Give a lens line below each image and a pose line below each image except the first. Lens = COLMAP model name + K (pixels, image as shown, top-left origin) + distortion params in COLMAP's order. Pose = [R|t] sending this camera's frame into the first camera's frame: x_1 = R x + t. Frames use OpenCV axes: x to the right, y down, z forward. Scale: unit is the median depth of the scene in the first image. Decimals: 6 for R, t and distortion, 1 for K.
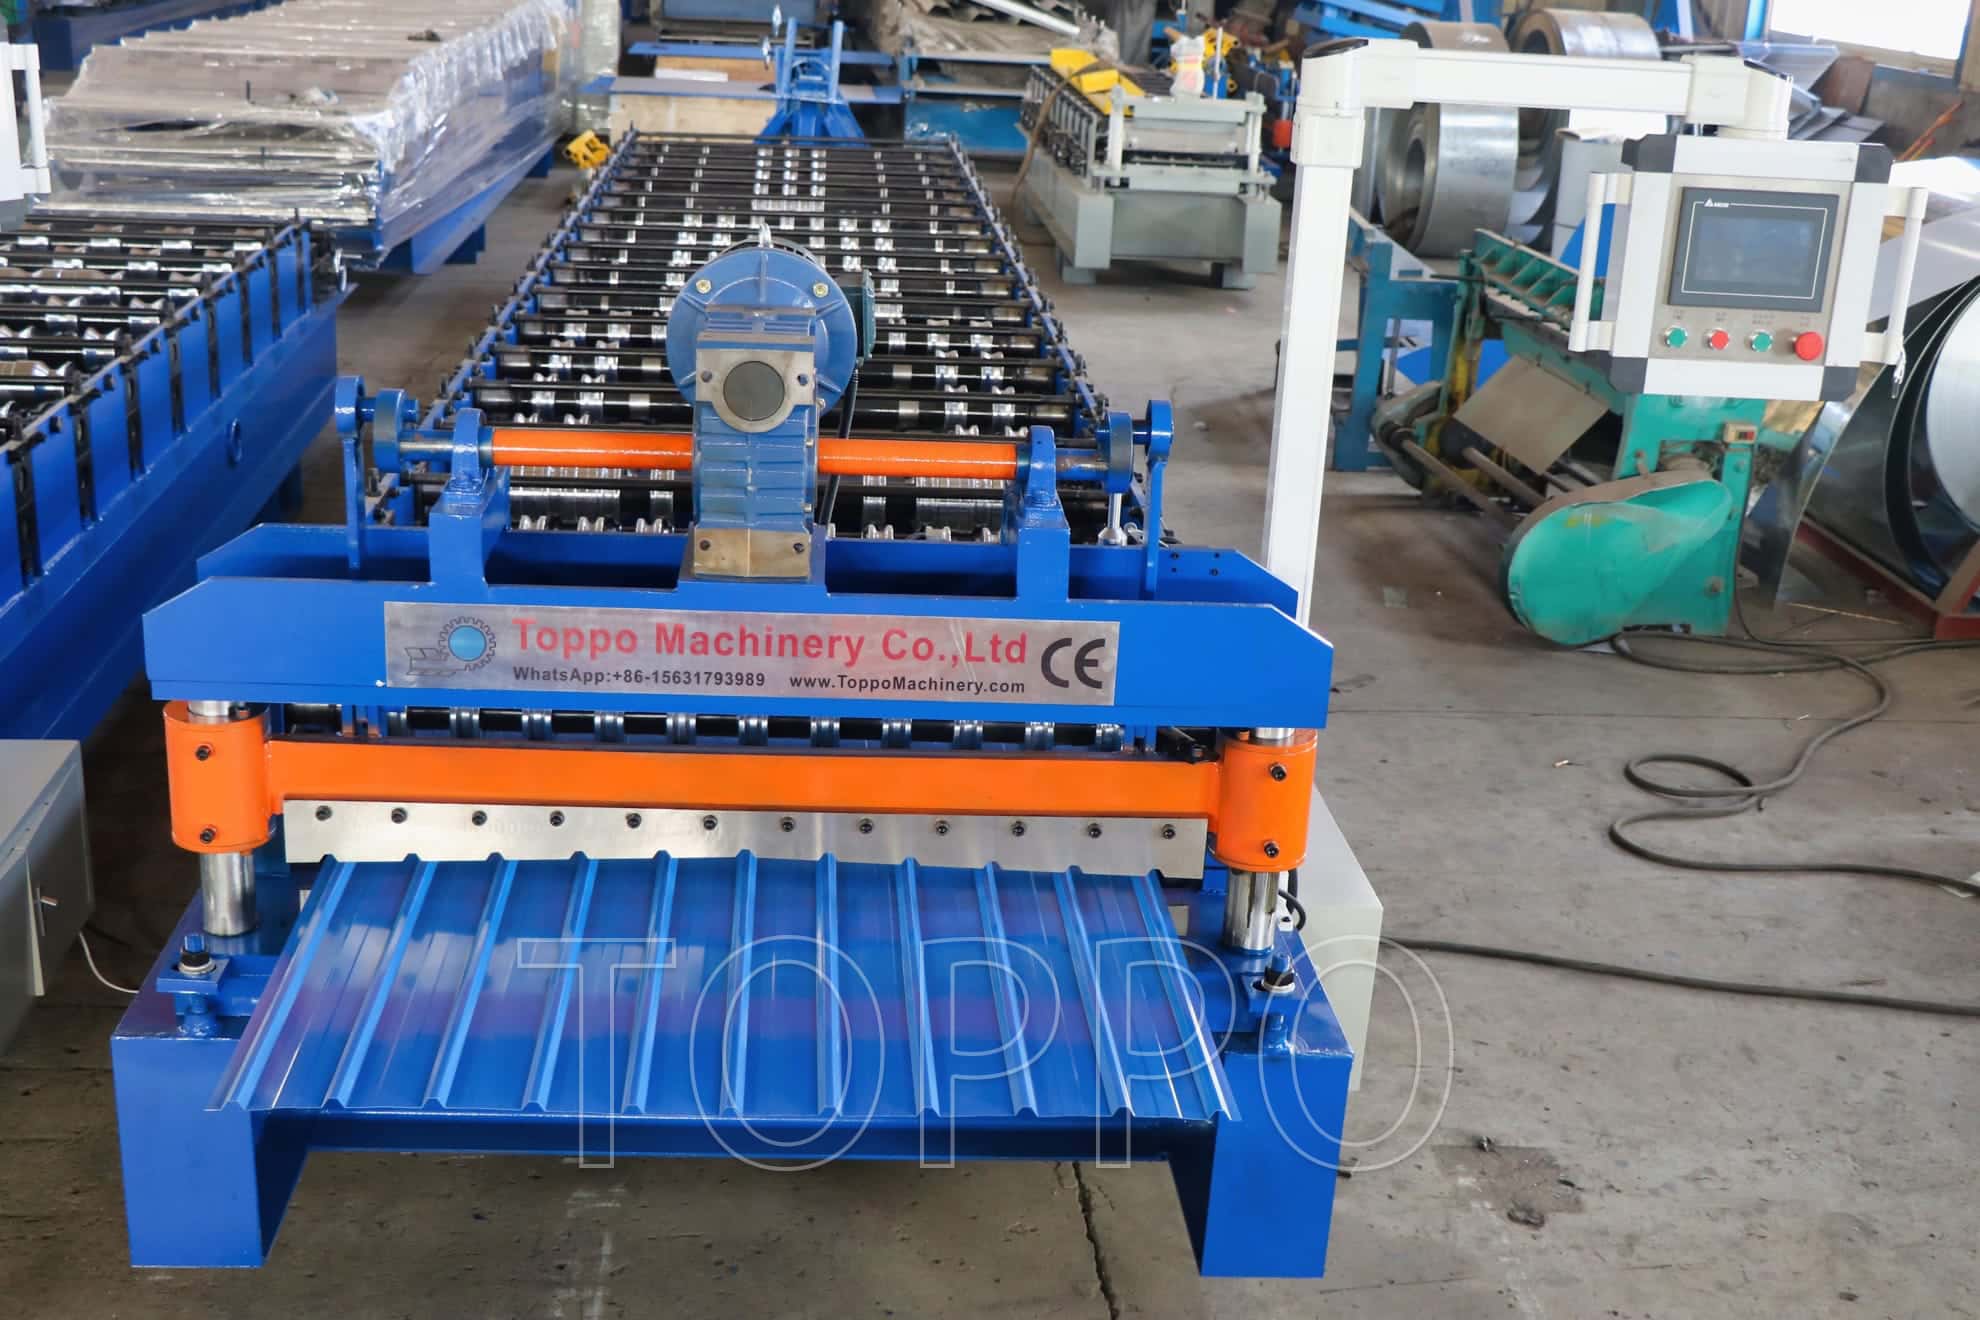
lens RADIAL K [[2319.2, 0, 986.9], [0, 2319.2, 710.6], [0, 0, 1]] dist [-0.077696, 0.029437]
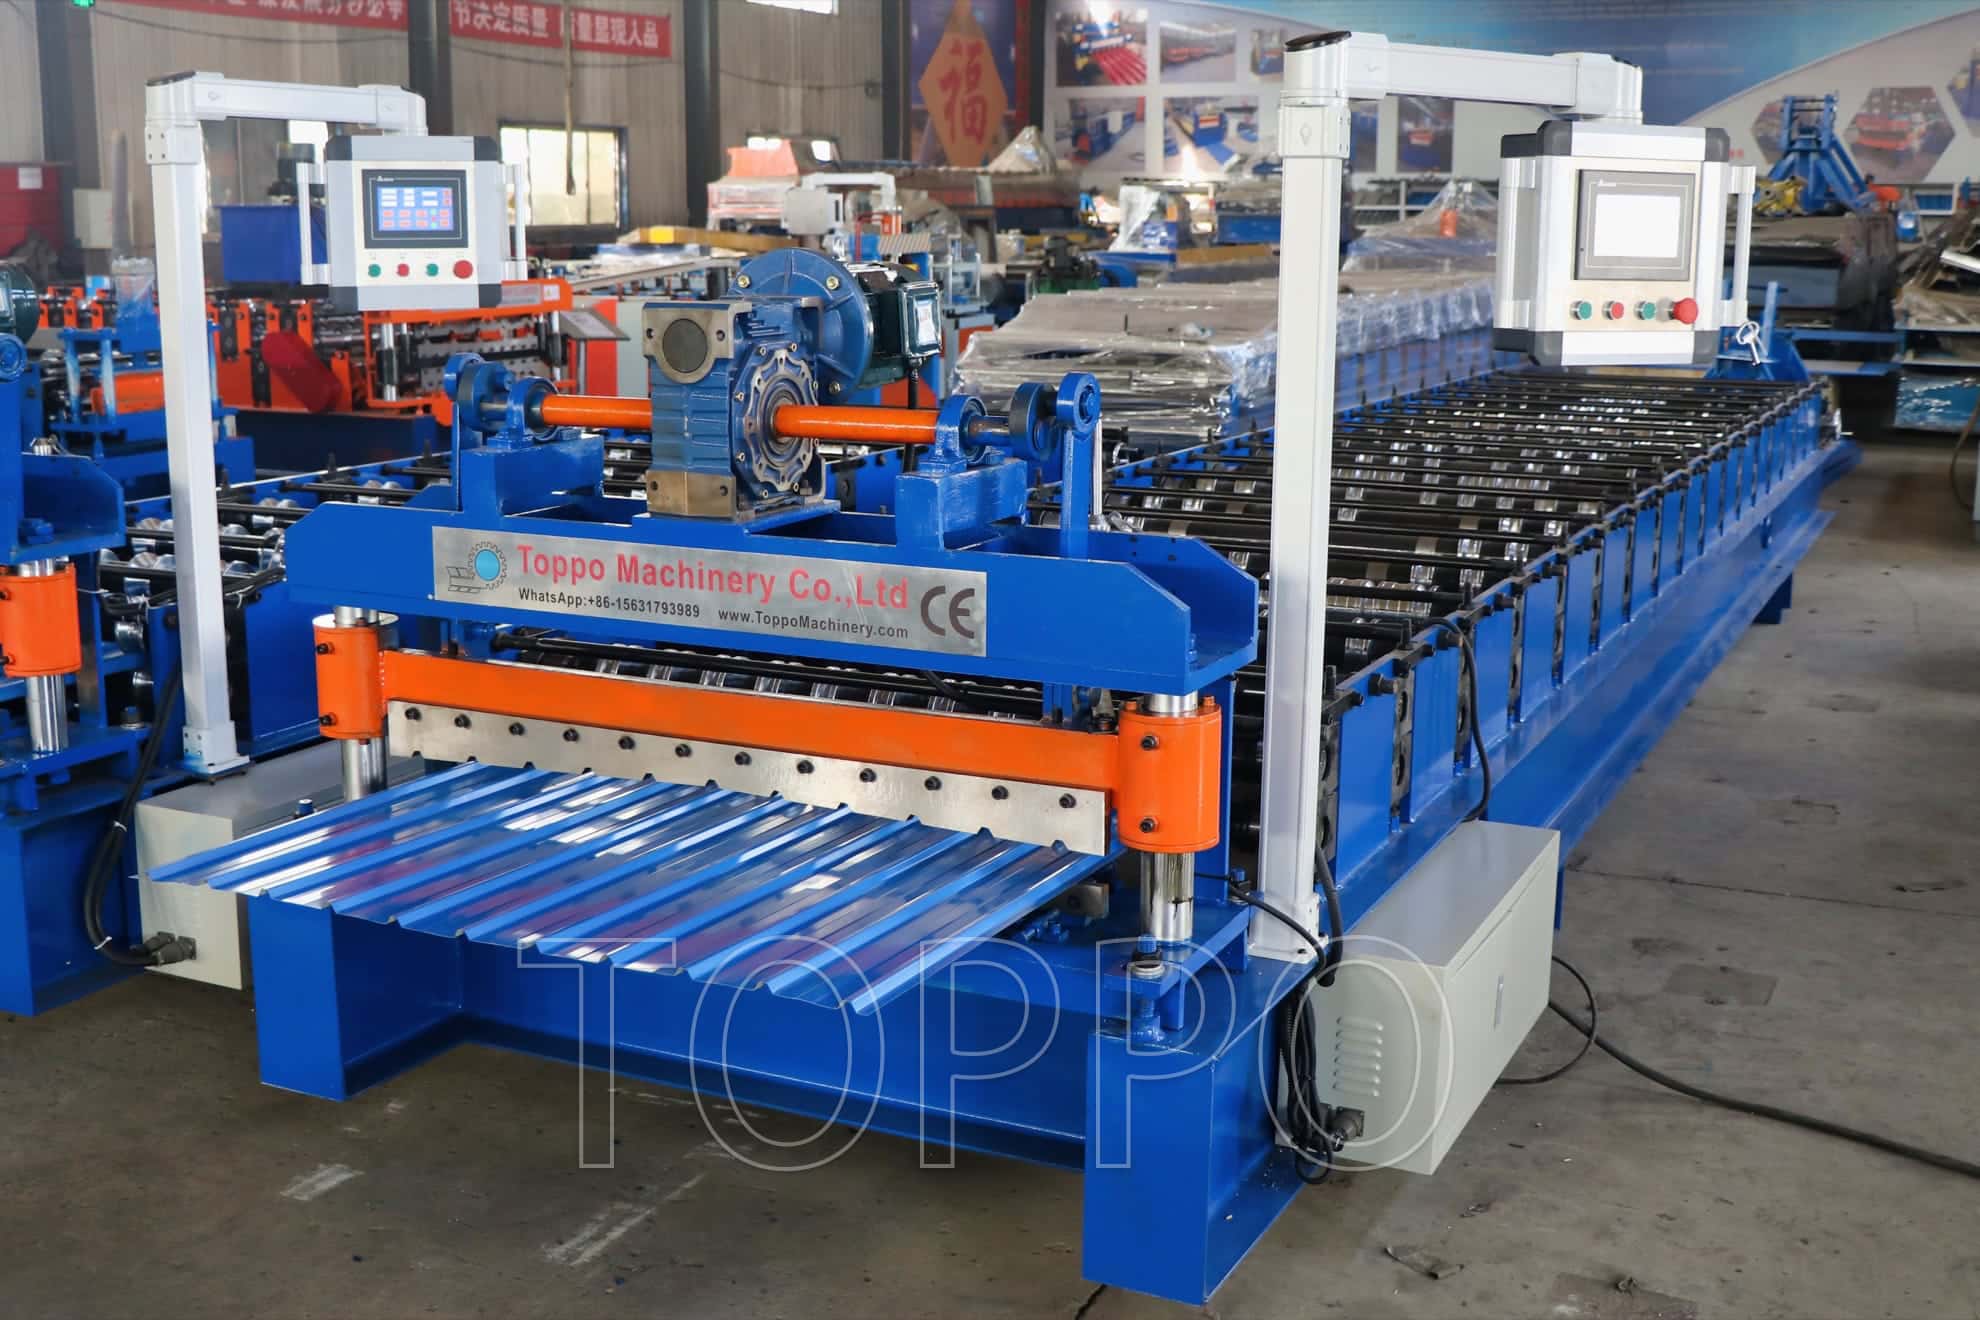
lens RADIAL K [[2261.3, 0, 990.0], [0, 2261.3, 660.0], [0, 0, 1]] dist [-0.126307, 0.234533]
pose [[0.864598, 0.054083, -0.499546, 0.561705], [-0.134621, 0.982777, -0.126599, 0.126760], [0.484095, 0.176707, 0.856987, 0.147986]]
